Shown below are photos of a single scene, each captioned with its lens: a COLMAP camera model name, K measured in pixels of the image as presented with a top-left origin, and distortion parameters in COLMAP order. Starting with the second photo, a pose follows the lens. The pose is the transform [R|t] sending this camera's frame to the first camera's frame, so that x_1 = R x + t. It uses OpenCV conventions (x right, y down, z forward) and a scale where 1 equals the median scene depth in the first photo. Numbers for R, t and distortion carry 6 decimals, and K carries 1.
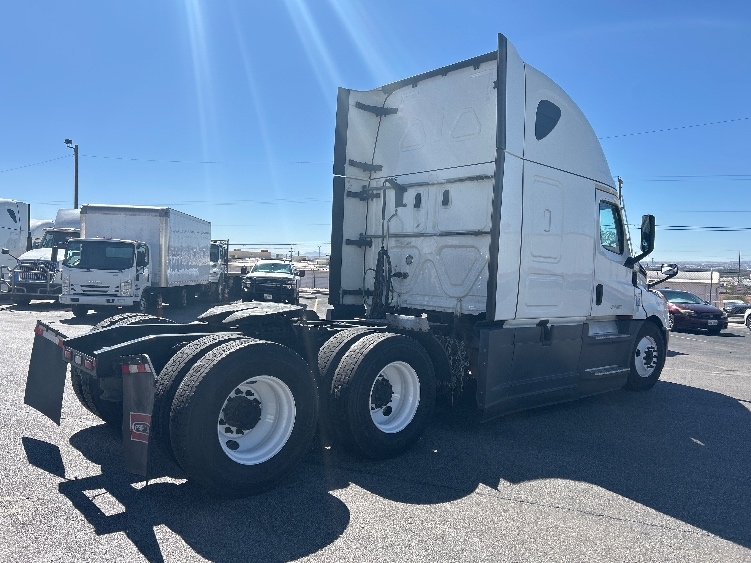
lens RADIAL K [[588.7, 0, 372.4], [0, 588.7, 286.3], [0, 0, 1]] dist [0.017617, -0.023073]
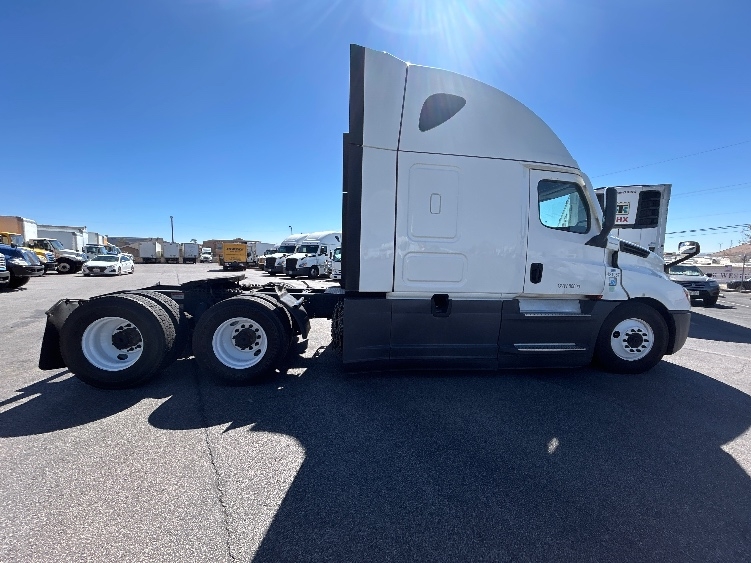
lens RADIAL K [[315.1, 0, 372.5], [0, 315.1, 281.4], [0, 0, 1]] dist [-0.010223, 0.000009]
pose [[0.813899, 0.023910, -0.580514, 0.479064], [-0.006781, 0.999476, 0.031658, 0.013163], [0.580967, -0.021830, 0.813634, 0.395131]]
